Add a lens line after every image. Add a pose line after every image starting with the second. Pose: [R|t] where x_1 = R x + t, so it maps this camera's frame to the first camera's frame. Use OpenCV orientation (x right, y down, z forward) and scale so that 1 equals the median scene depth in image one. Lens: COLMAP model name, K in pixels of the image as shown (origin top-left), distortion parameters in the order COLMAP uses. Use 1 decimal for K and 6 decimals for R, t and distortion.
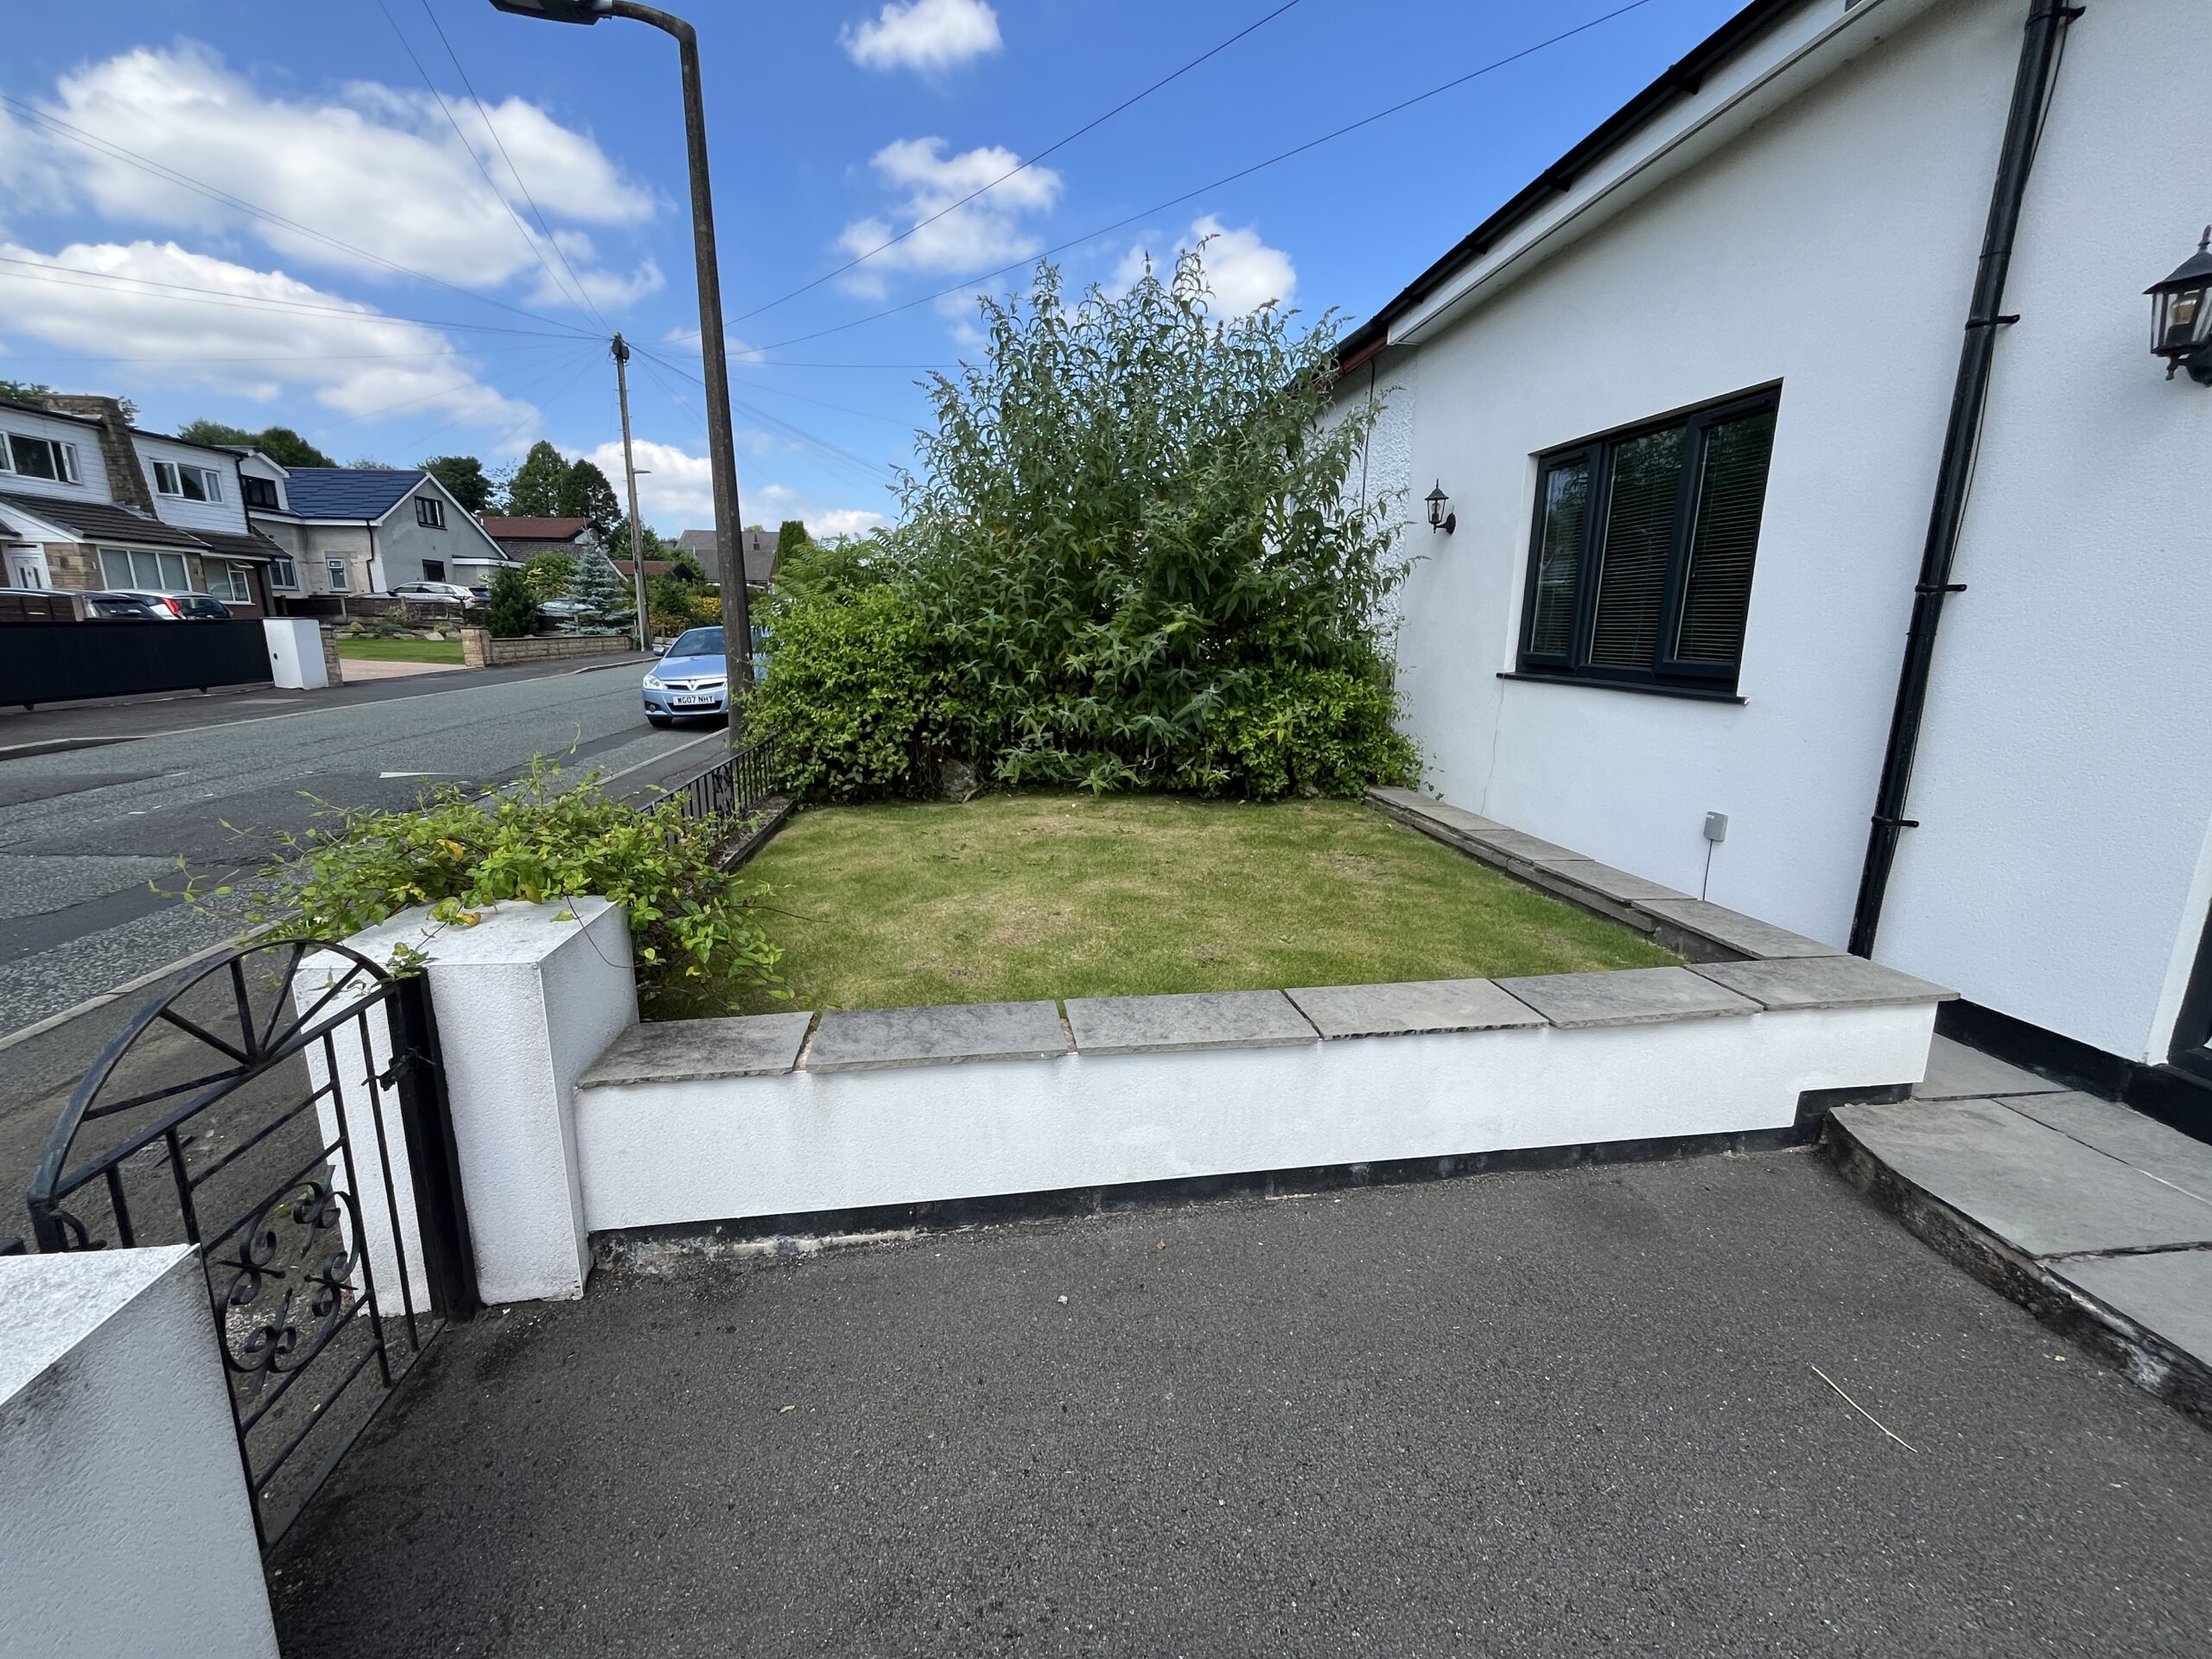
lens RADIAL K [[896.3, 0, 1102.4], [0, 896.3, 825.1], [0, 0, 1]] dist [-0.002318, 0.000402]
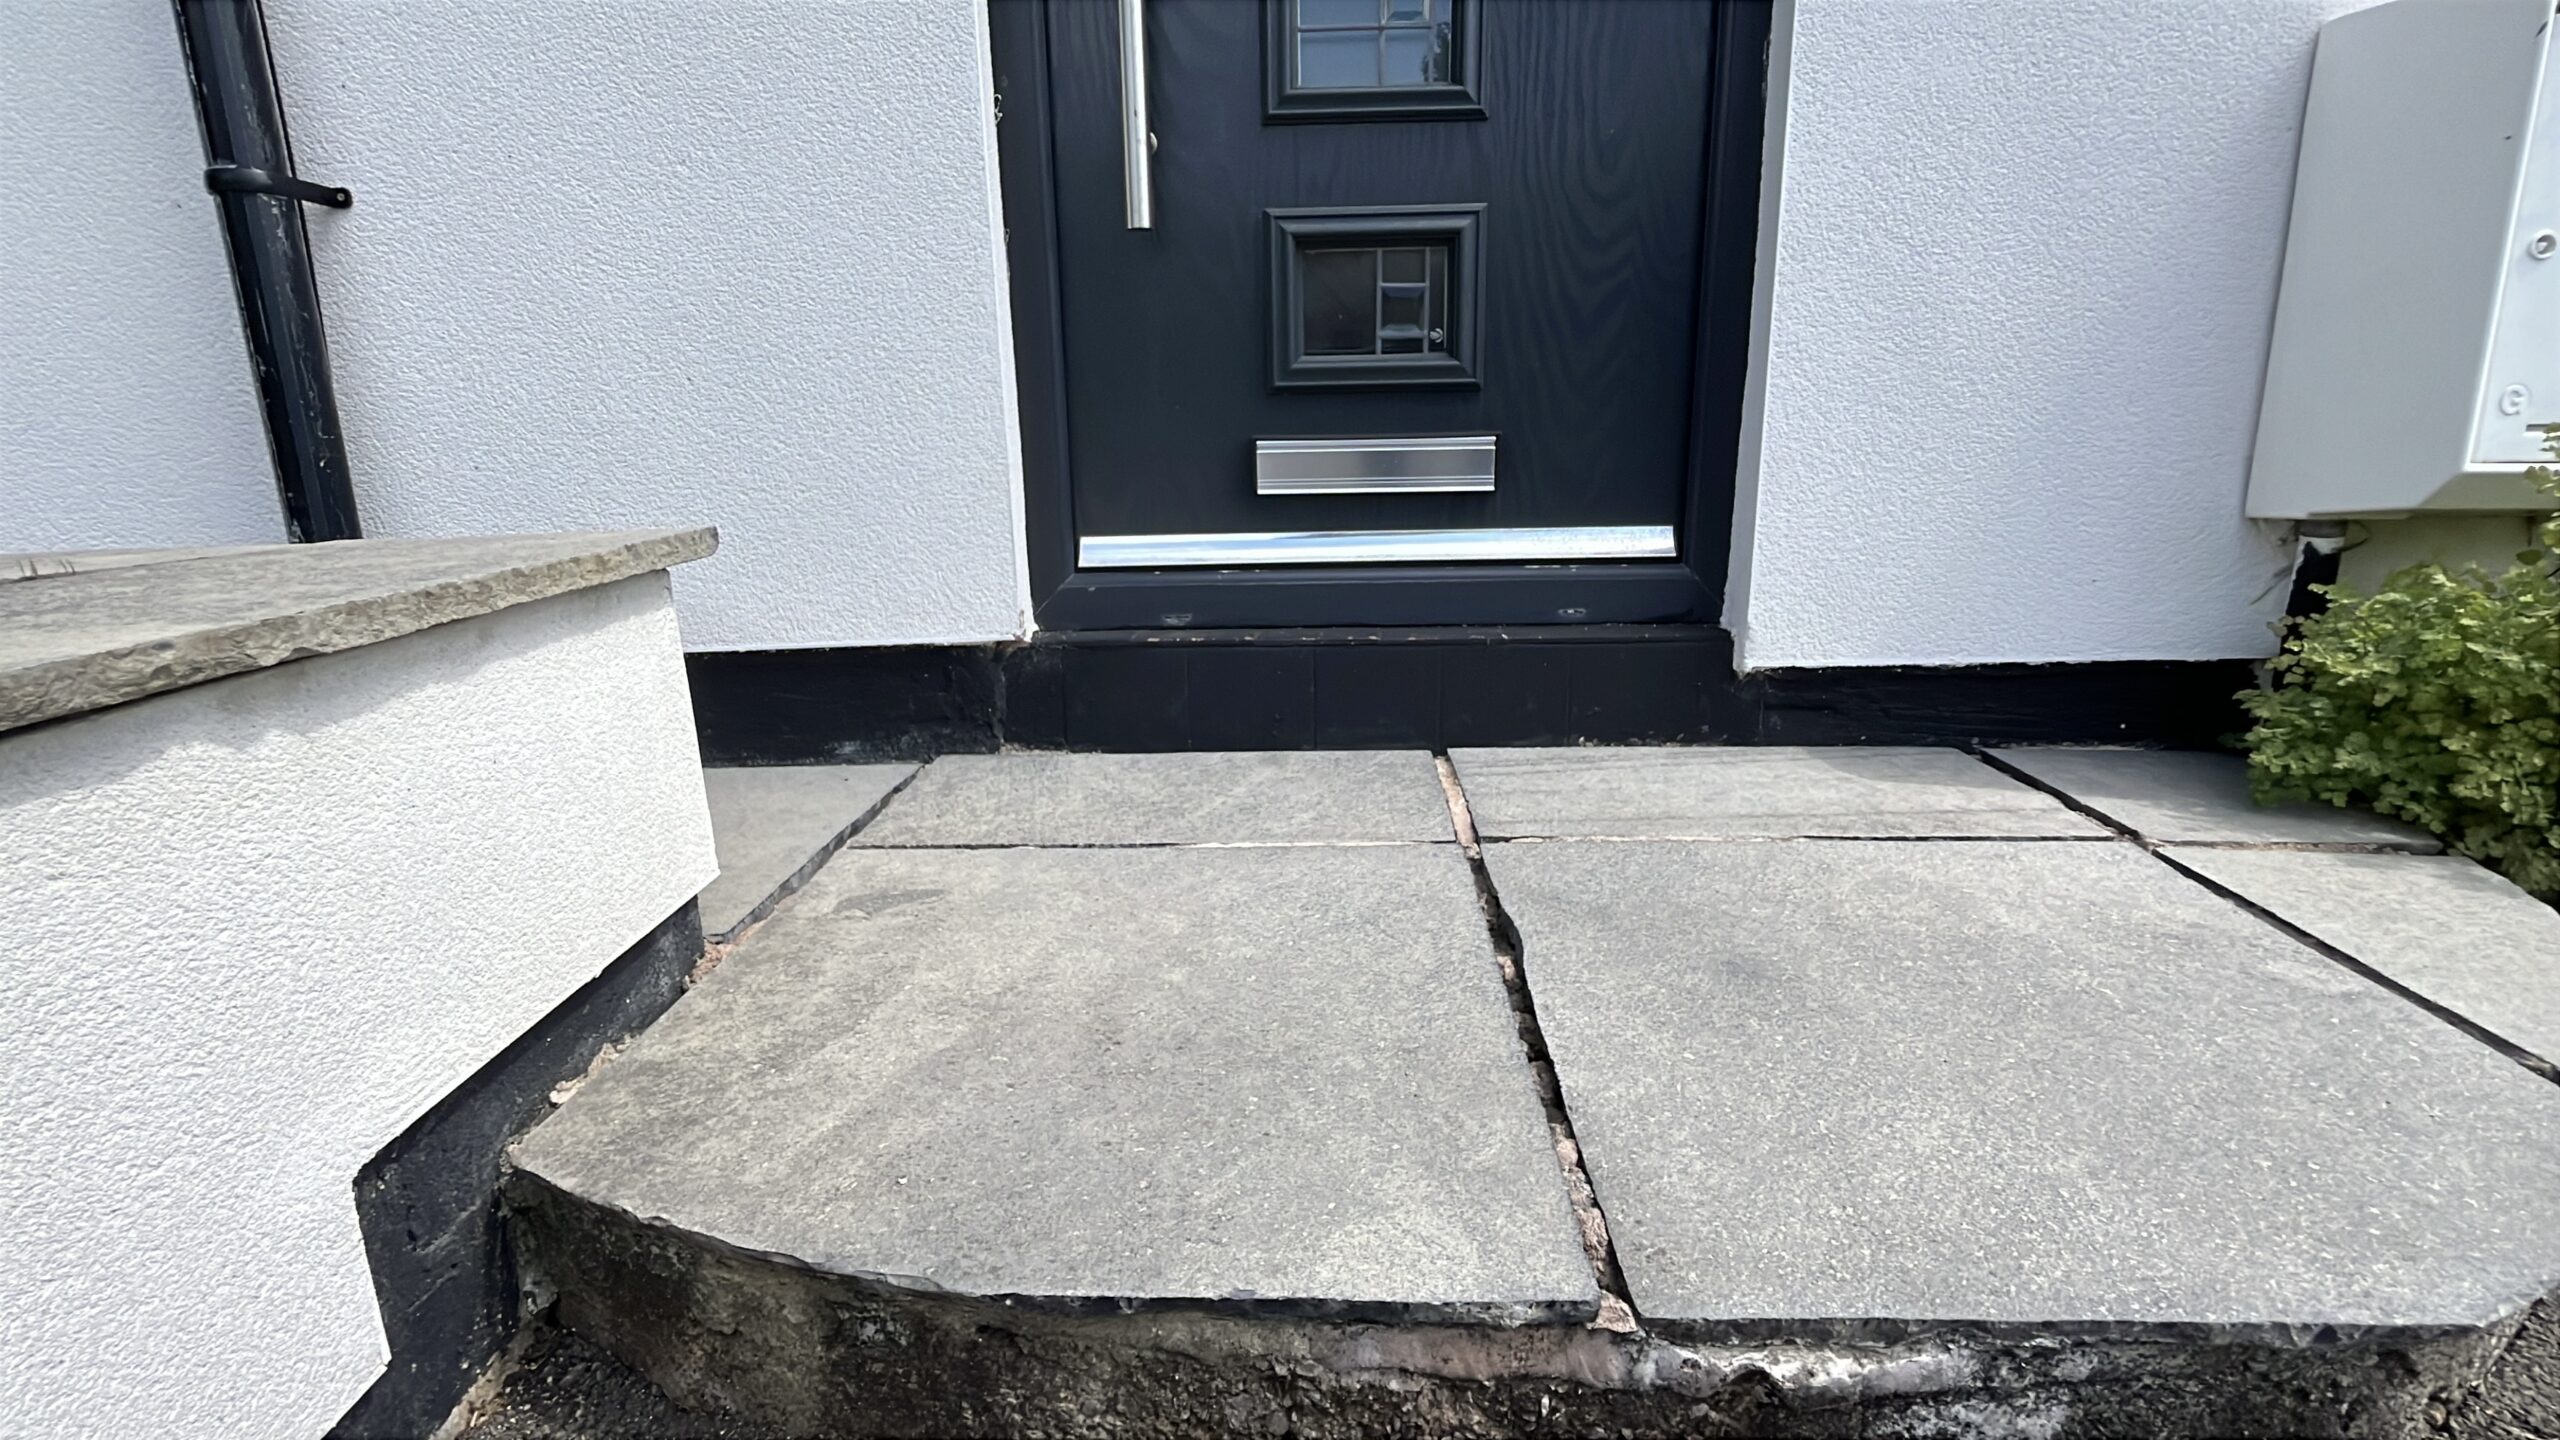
lens RADIAL K [[1194.2, 0, 1267.6], [0, 1194.2, 716.8], [0, 0, 1]] dist [-0.003139, -0.000027]
pose [[0.150431, -0.251383, 0.956126, 0.240873], [0.233473, 0.948809, 0.212726, 0.080991], [-0.960657, 0.191228, 0.201422, 0.303157]]
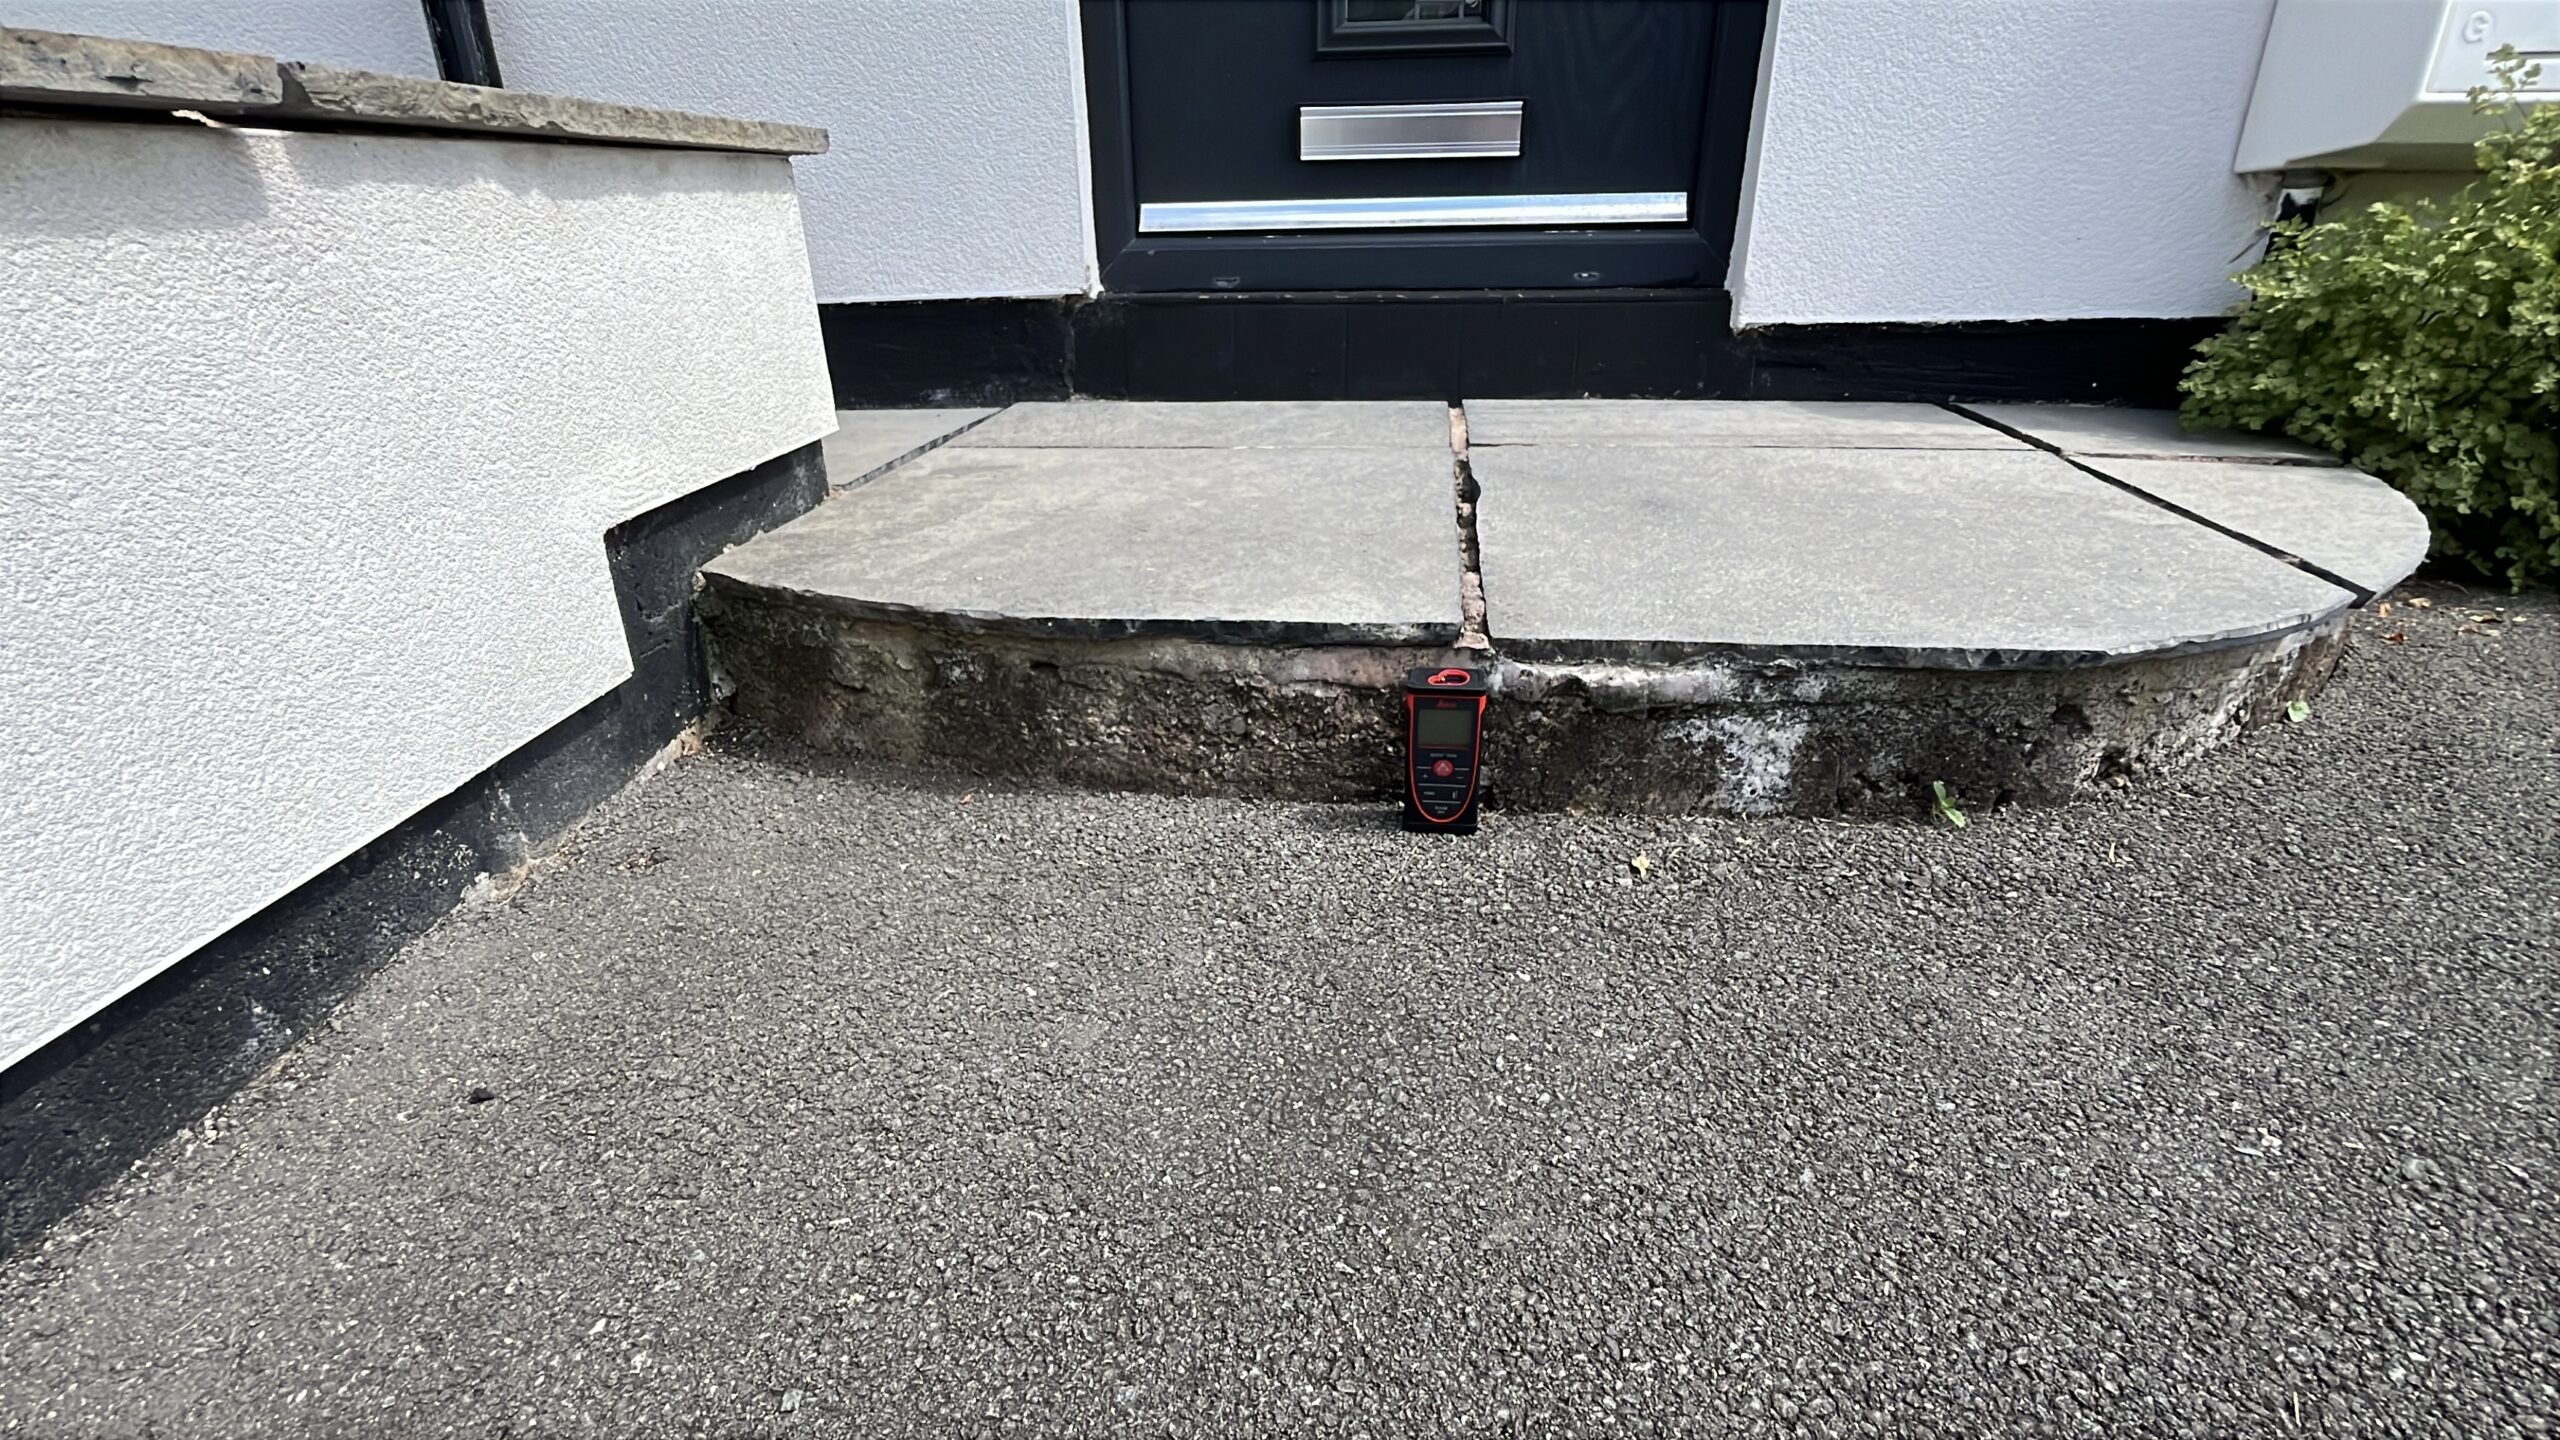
lens RADIAL K [[1194.2, 0, 1267.6], [0, 1194.2, 716.8], [0, 0, 1]] dist [-0.003139, -0.000027]
pose [[0.230582, -0.392250, 0.890490, 0.198771], [0.227459, 0.911524, 0.342617, 0.108442], [-0.946094, 0.123548, 0.299402, 0.288629]]
